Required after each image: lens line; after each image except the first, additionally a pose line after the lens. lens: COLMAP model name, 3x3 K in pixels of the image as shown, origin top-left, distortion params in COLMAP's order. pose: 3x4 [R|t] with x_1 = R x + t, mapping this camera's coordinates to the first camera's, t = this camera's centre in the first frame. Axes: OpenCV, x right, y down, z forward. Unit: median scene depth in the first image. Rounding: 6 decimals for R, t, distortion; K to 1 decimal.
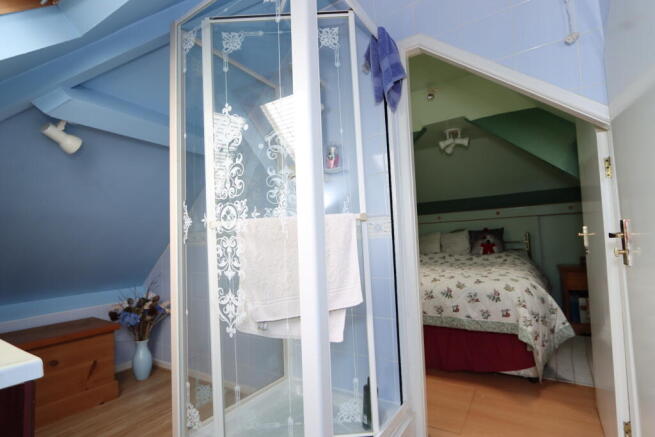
lens RADIAL K [[316.1, 0, 327.5], [0, 316.1, 218.5], [0, 0, 1]] dist [-0.000299, 0.000141]
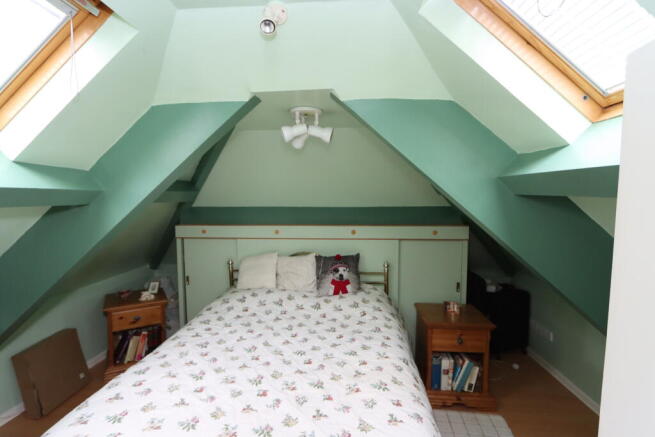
lens RADIAL K [[316.1, 0, 327.5], [0, 316.1, 218.5], [0, 0, 1]] dist [-0.000299, 0.000141]
pose [[0.877734, -0.004682, 0.479126, 0.143674], [-0.065727, 0.989323, 0.130075, -0.145786], [-0.474619, -0.145663, 0.868055, 0.418925]]
